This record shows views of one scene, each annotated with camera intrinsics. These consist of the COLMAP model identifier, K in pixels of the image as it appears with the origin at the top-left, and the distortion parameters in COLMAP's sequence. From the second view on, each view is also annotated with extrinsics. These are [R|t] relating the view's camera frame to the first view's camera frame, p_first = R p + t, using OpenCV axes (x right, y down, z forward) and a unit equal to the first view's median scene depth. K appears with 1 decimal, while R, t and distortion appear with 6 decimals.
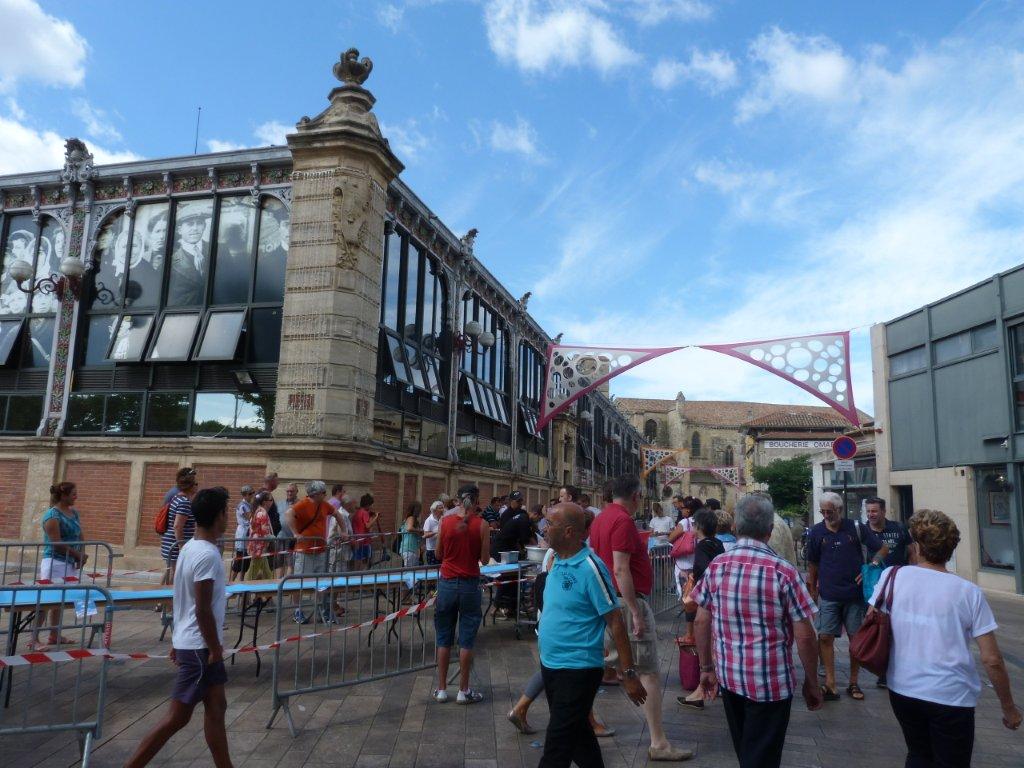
lens RADIAL K [[775.4, 0, 512.3], [0, 775.4, 384.2], [0, 0, 1]] dist [-0.033544, 0.005832]
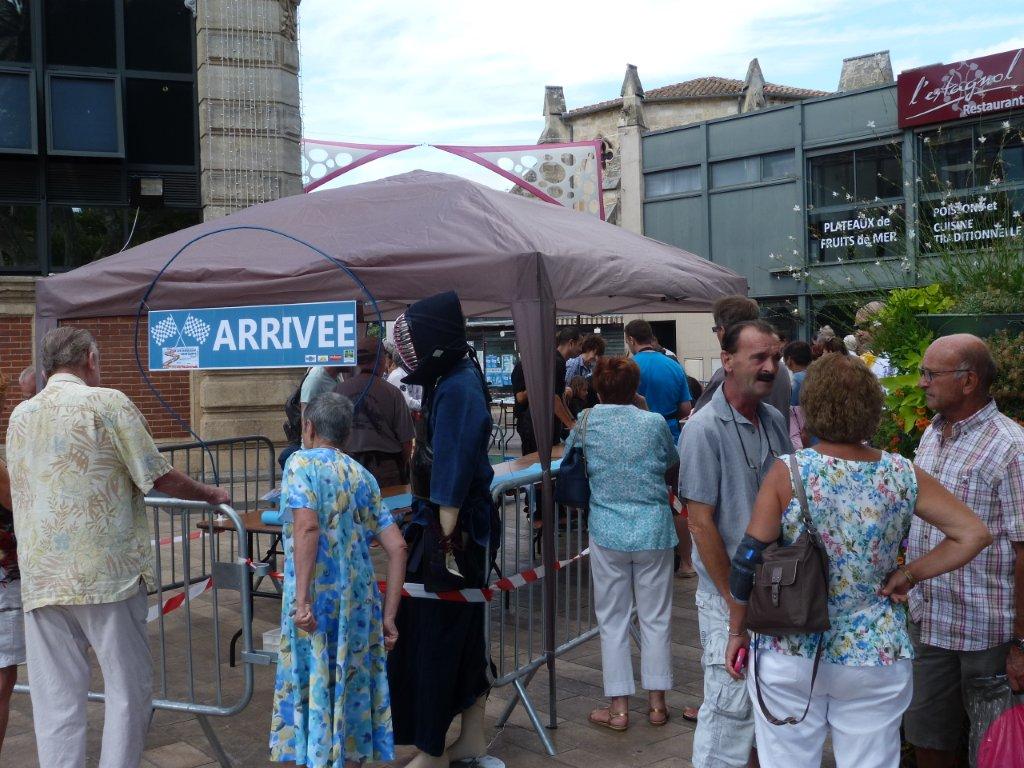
lens RADIAL K [[1270.6, 0, 512.1], [0, 1270.6, 380.2], [0, 0, 1]] dist [0.024884, 0.000000]
pose [[0.786691, -0.054397, 0.614945, -0.282441], [-0.051629, 0.986824, 0.153341, -0.010037], [-0.615184, -0.152381, 0.773517, -0.030470]]
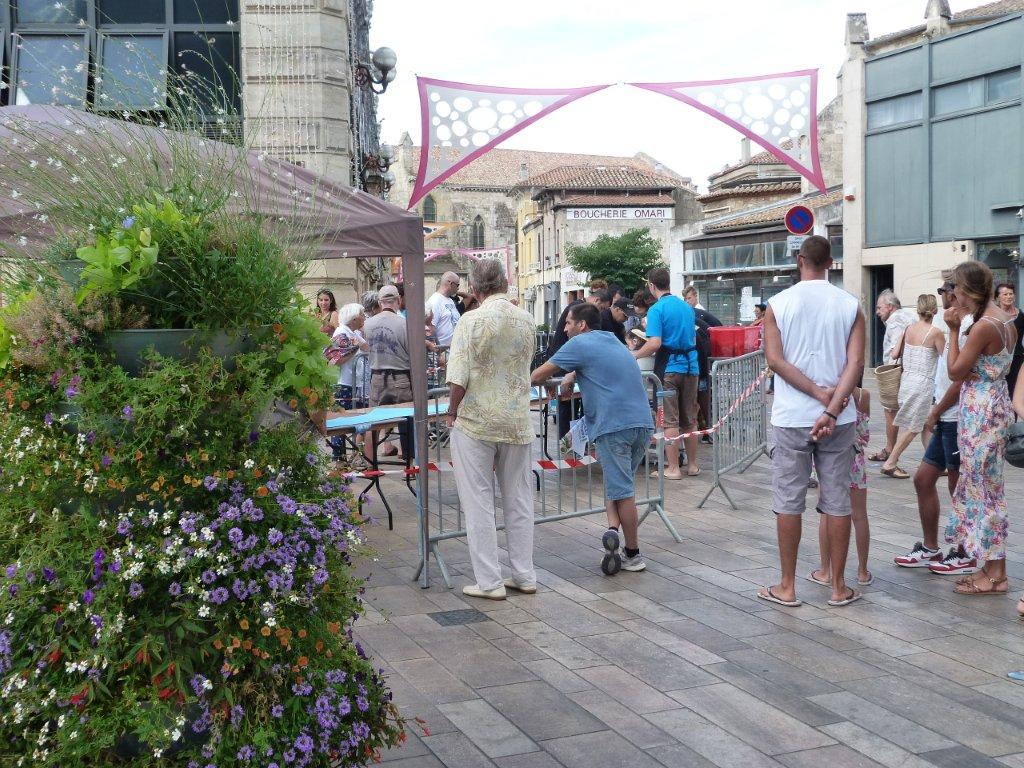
lens RADIAL K [[1270.6, 0, 516.3], [0, 1270.6, 382.6], [0, 0, 1]] dist [0.024884, 0.000000]
pose [[0.937463, -0.061309, 0.342643, -0.170346], [-0.011036, 0.978637, 0.205301, -0.010792], [-0.347910, -0.196243, 0.916759, -0.072662]]
